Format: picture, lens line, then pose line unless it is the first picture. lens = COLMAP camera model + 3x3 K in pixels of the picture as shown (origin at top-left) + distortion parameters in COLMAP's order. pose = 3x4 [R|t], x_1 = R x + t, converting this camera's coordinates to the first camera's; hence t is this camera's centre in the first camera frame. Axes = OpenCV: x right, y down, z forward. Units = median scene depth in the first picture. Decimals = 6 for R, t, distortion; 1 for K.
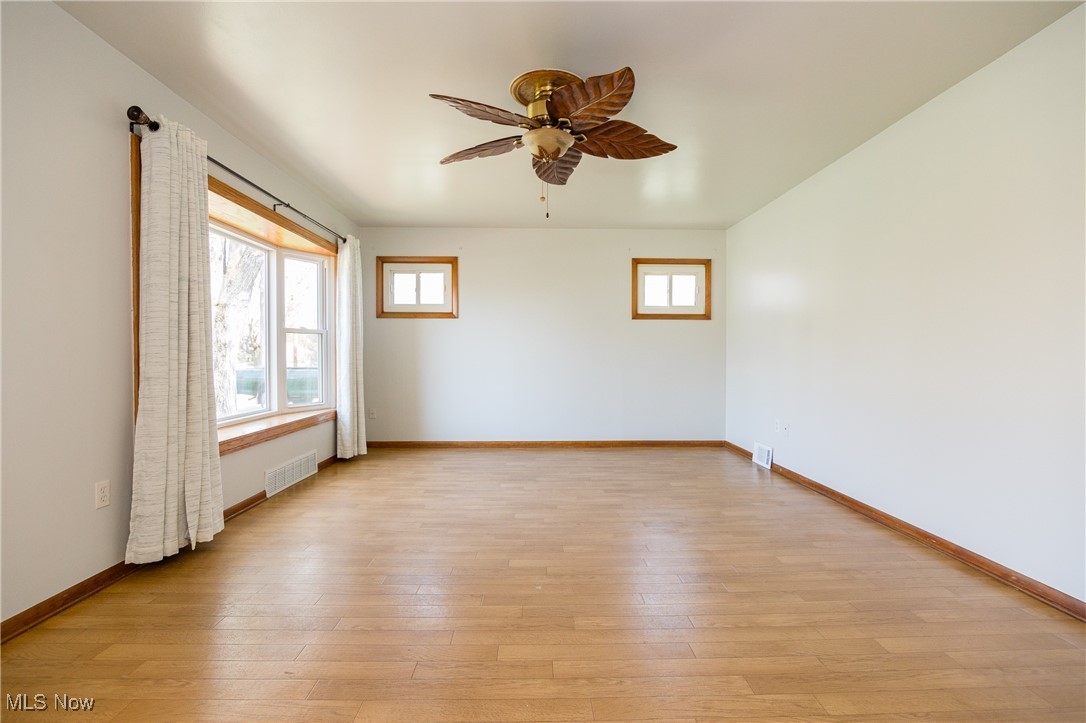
lens RADIAL K [[480.0, 0, 543.0], [0, 480.0, 361.5], [0, 0, 1]] dist [-0.003734, -0.000394]
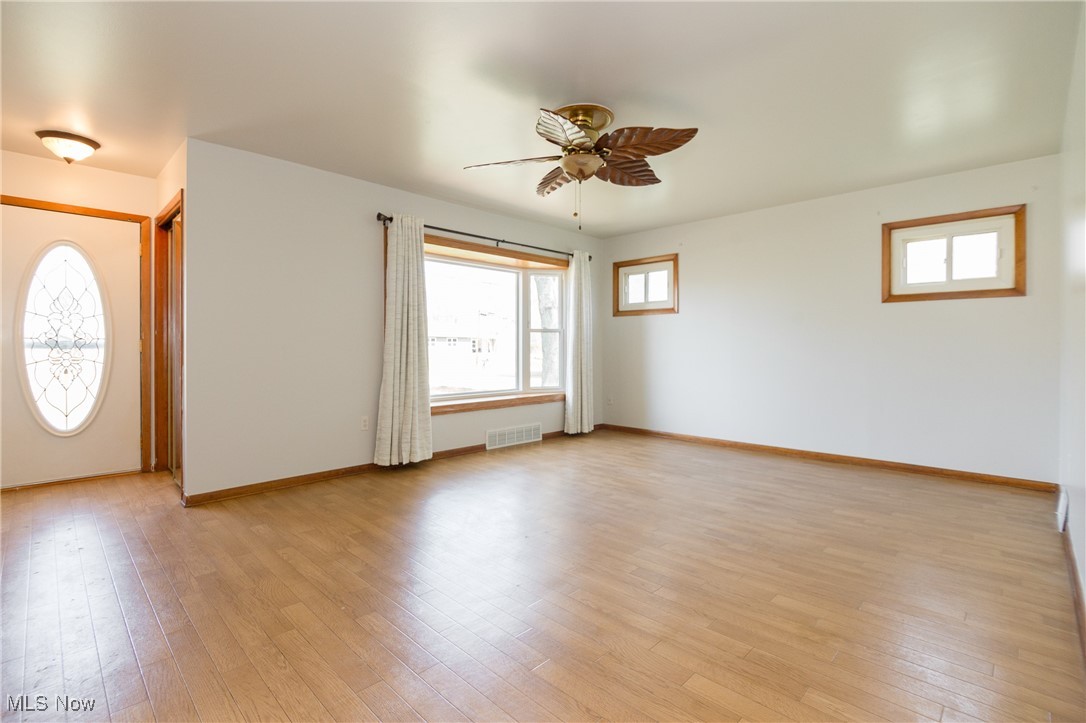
lens RADIAL K [[498.2, 0, 542.5], [0, 498.2, 348.6], [0, 0, 1]] dist [-0.001543, 0.000005]
pose [[0.698792, -0.000160, -0.715325, 0.446236], [-0.009461, 0.999910, -0.009465, -0.002008], [0.715263, 0.013382, 0.698728, 0.059322]]
